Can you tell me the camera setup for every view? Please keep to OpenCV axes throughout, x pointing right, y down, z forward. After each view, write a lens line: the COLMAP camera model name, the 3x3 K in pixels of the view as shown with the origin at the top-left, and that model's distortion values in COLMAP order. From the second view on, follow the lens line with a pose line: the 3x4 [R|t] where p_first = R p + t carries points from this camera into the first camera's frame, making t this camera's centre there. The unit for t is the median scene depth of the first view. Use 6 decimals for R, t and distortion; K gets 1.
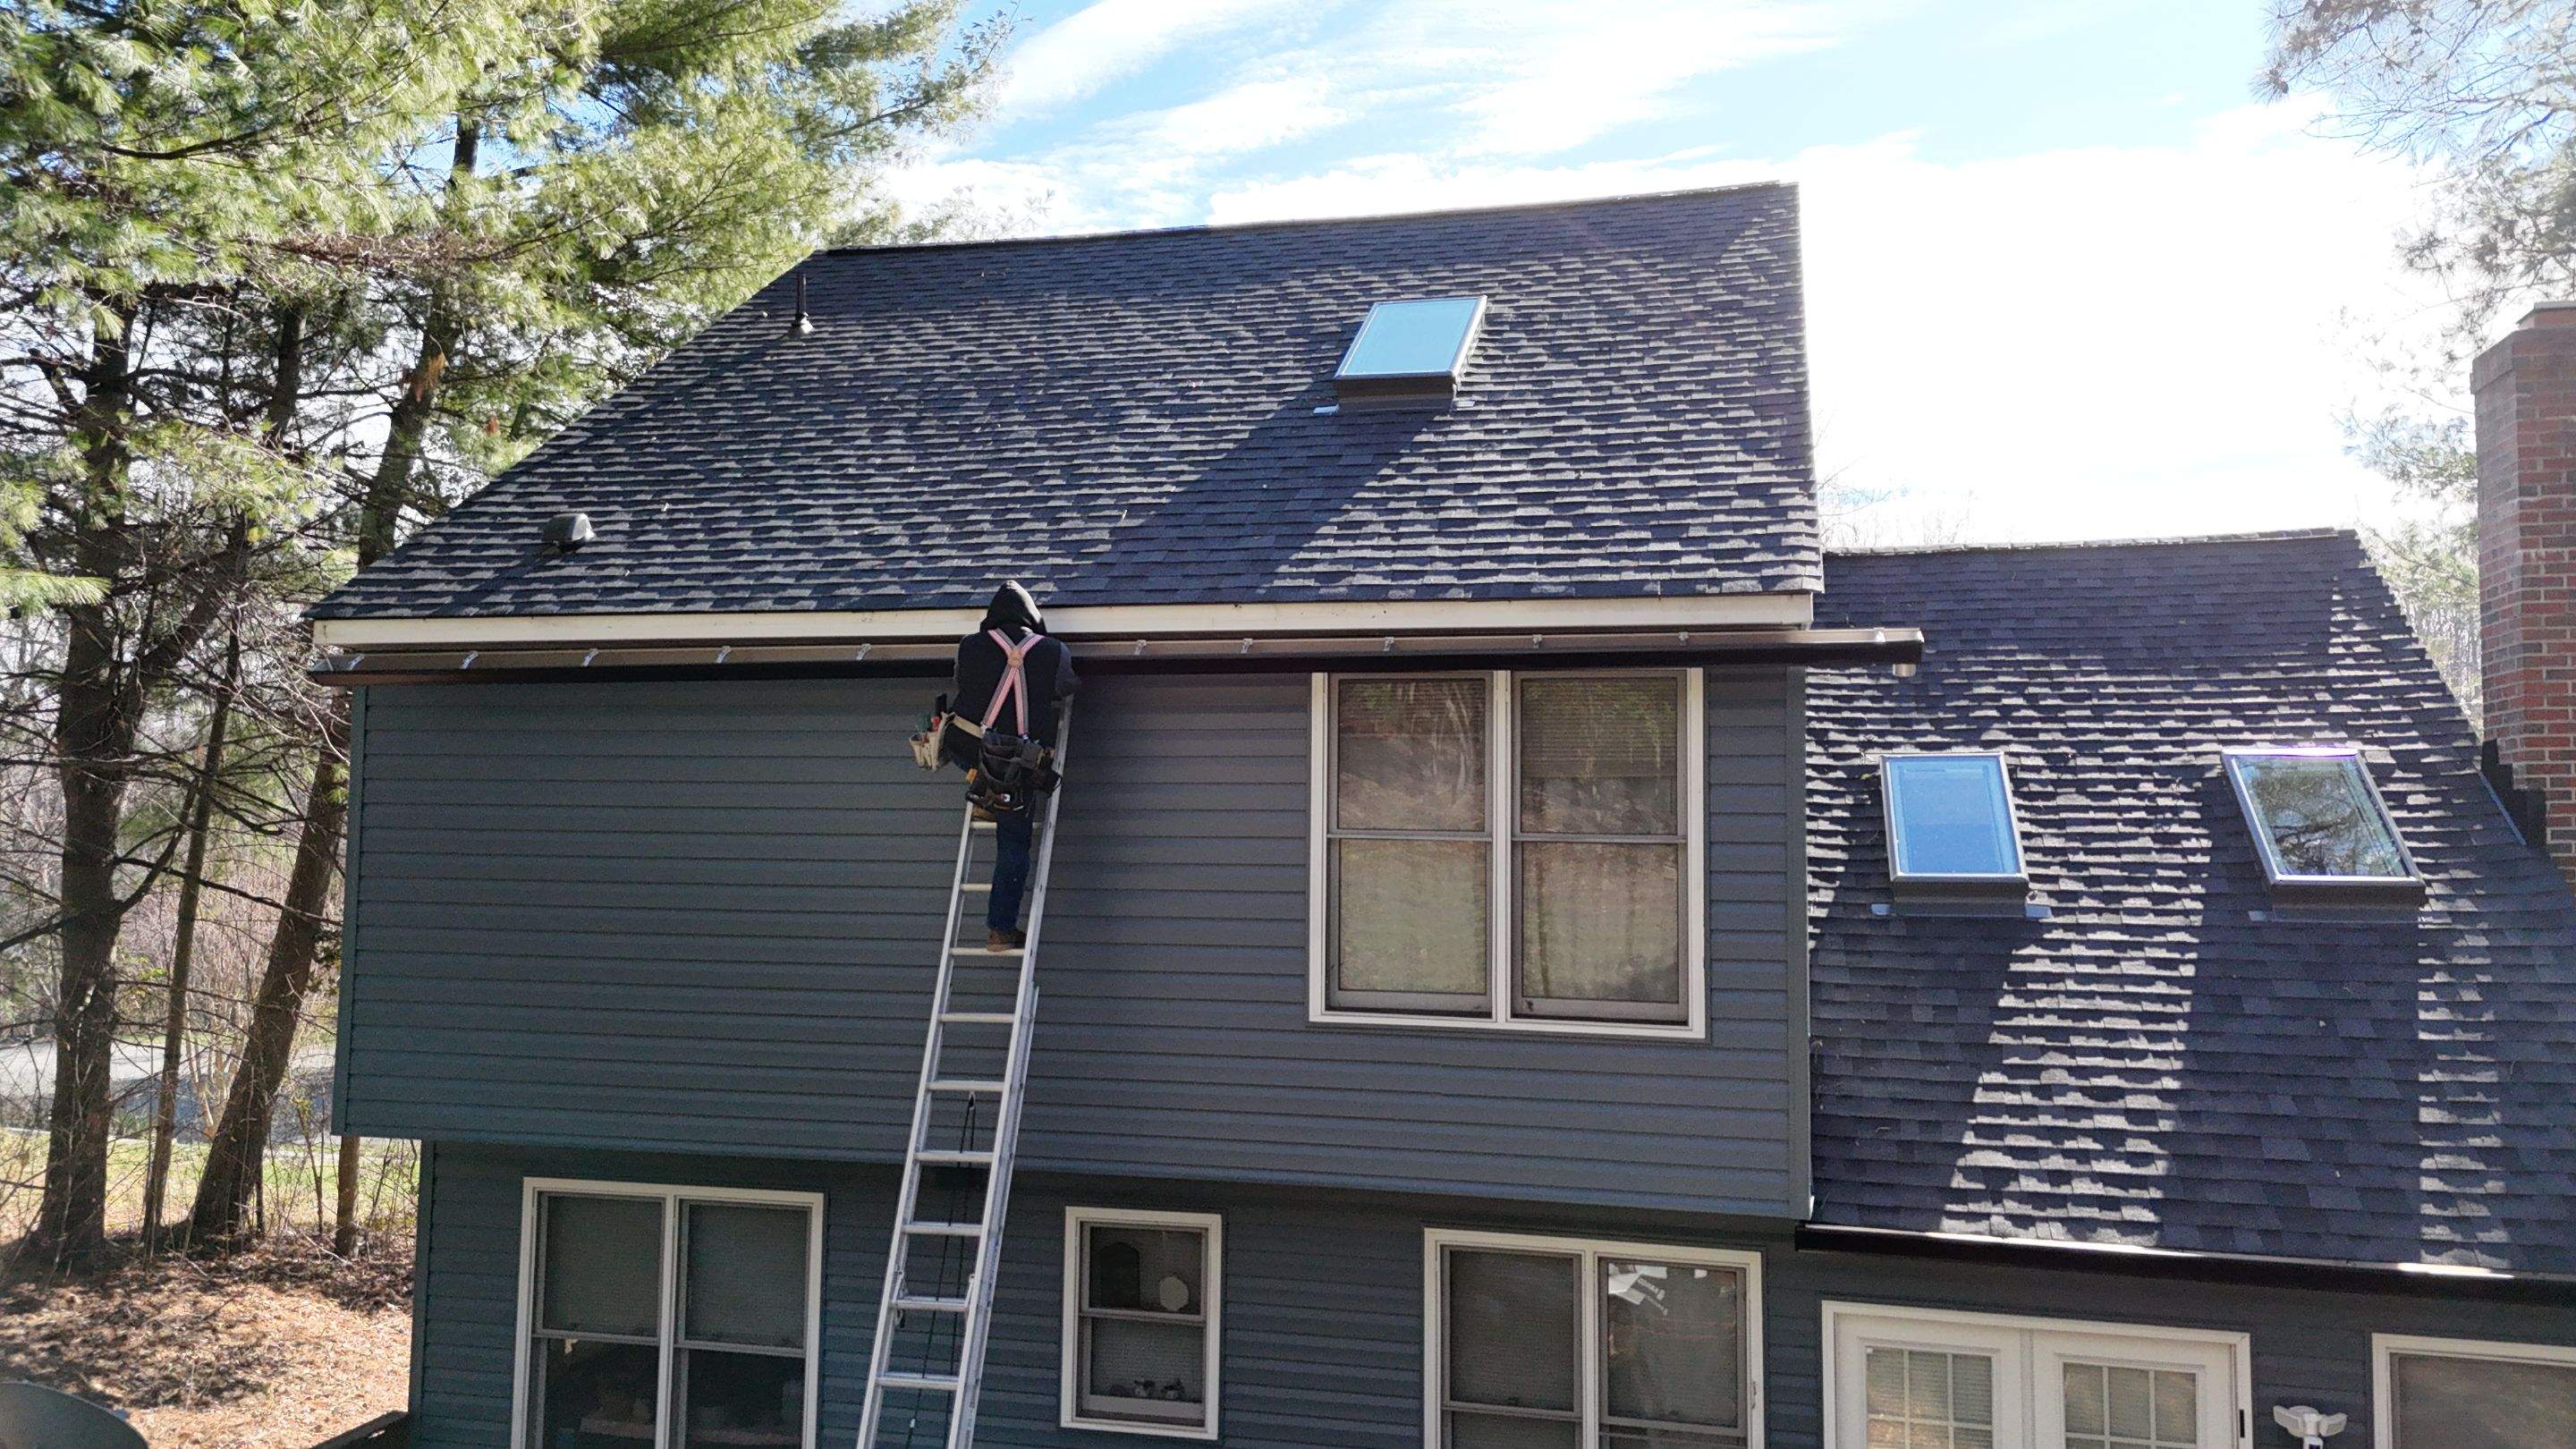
lens RADIAL K [[1927.4, 0, 1290.3], [0, 1927.4, 719.4], [0, 0, 1]] dist [0.081898, -0.071630]
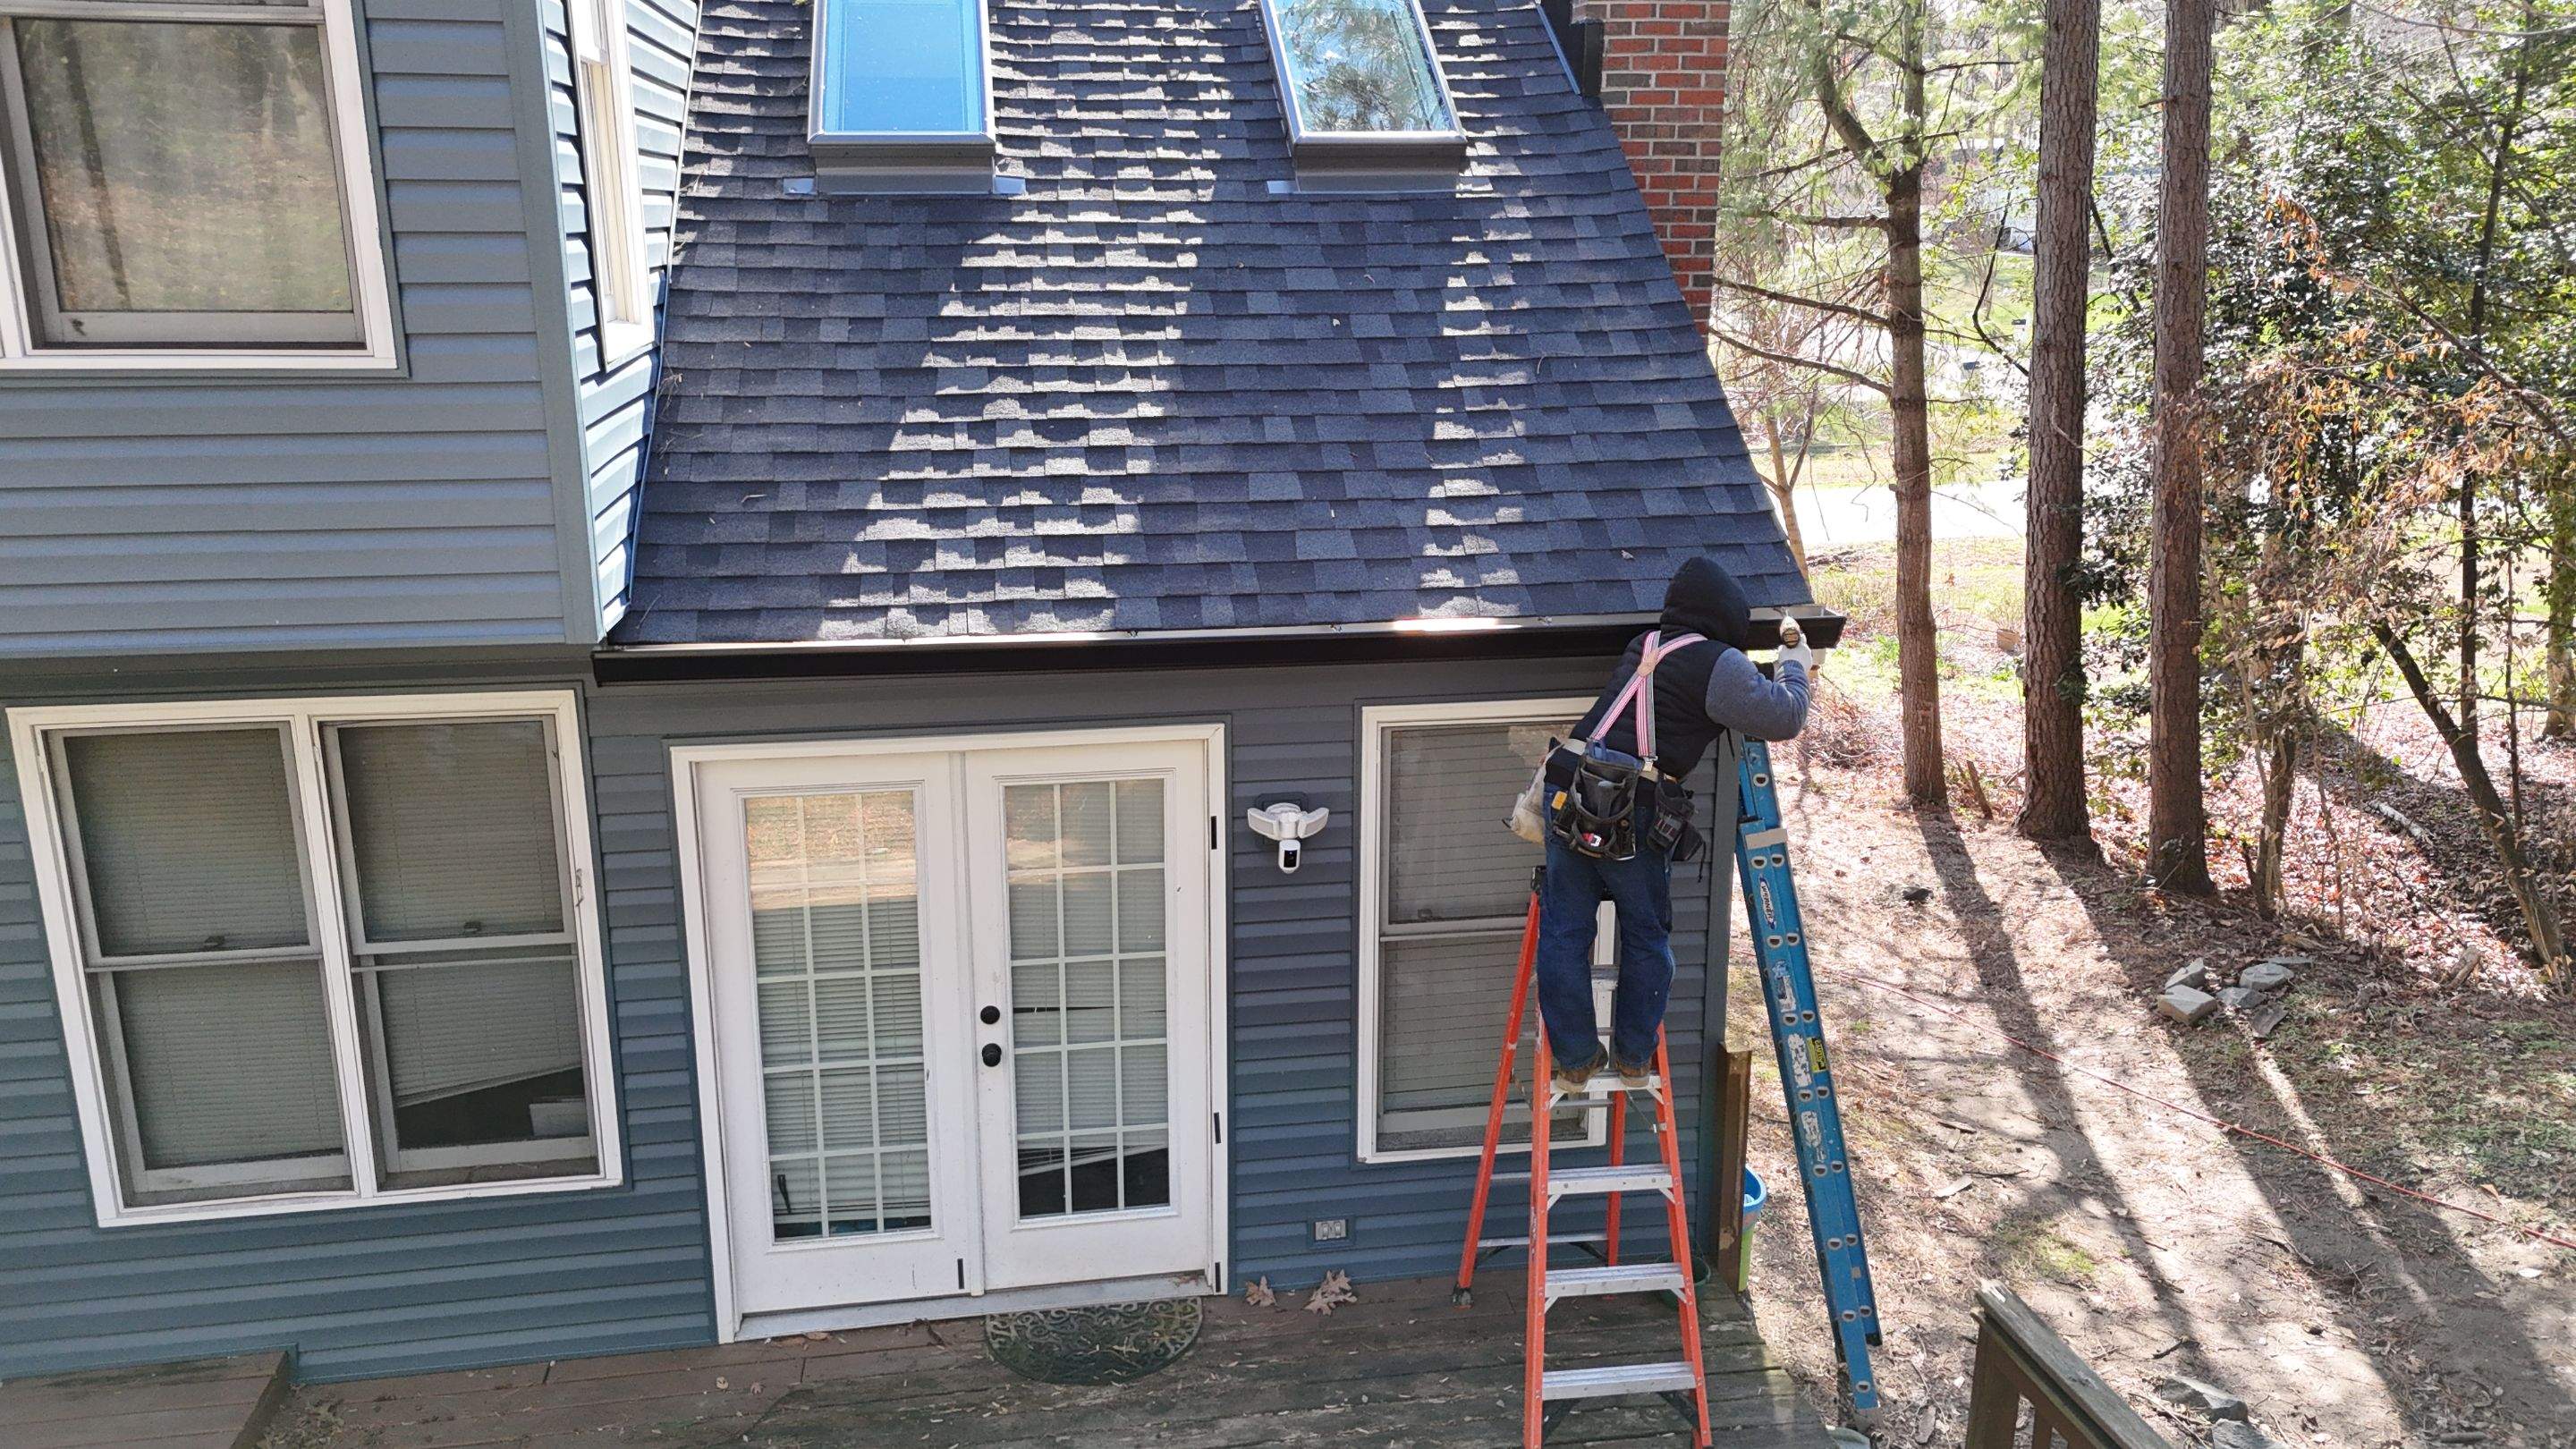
lens RADIAL K [[1927.4, 0, 1290.3], [0, 1927.4, 719.4], [0, 0, 1]] dist [0.081898, -0.071630]
pose [[0.919823, -0.109713, 0.376682, 0.204186], [-0.014818, 0.949704, 0.312797, 0.065422], [-0.392055, -0.293300, 0.871934, 0.295397]]
